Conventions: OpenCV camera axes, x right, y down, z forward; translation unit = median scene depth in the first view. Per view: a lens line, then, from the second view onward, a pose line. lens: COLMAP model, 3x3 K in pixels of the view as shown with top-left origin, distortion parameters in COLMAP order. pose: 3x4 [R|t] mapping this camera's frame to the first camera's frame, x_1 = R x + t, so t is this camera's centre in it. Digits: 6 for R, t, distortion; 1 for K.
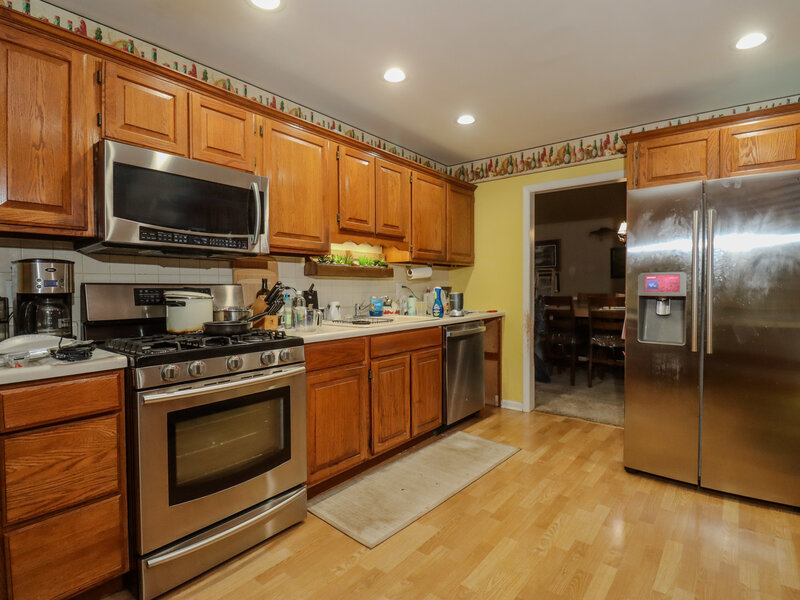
lens RADIAL K [[391.1, 0, 399.1], [0, 391.1, 300.3], [0, 0, 1]] dist [-0.004129, -0.002296]
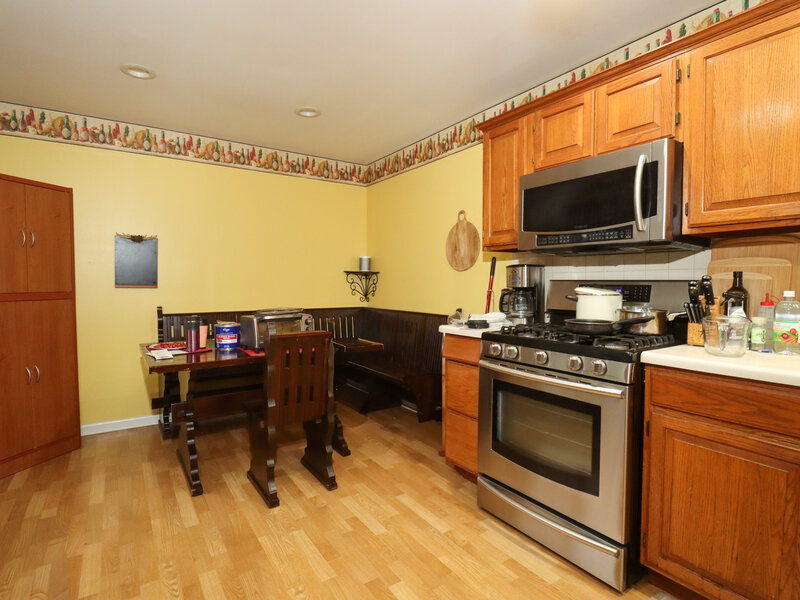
lens RADIAL K [[429.2, 0, 399.1], [0, 429.2, 295.5], [0, 0, 1]] dist [-0.008660, -0.004029]
pose [[-0.263138, 0.032126, -0.964223, 0.684331], [-0.030861, 0.998654, 0.041695, -0.034753], [0.964265, 0.040729, -0.261792, 0.827359]]
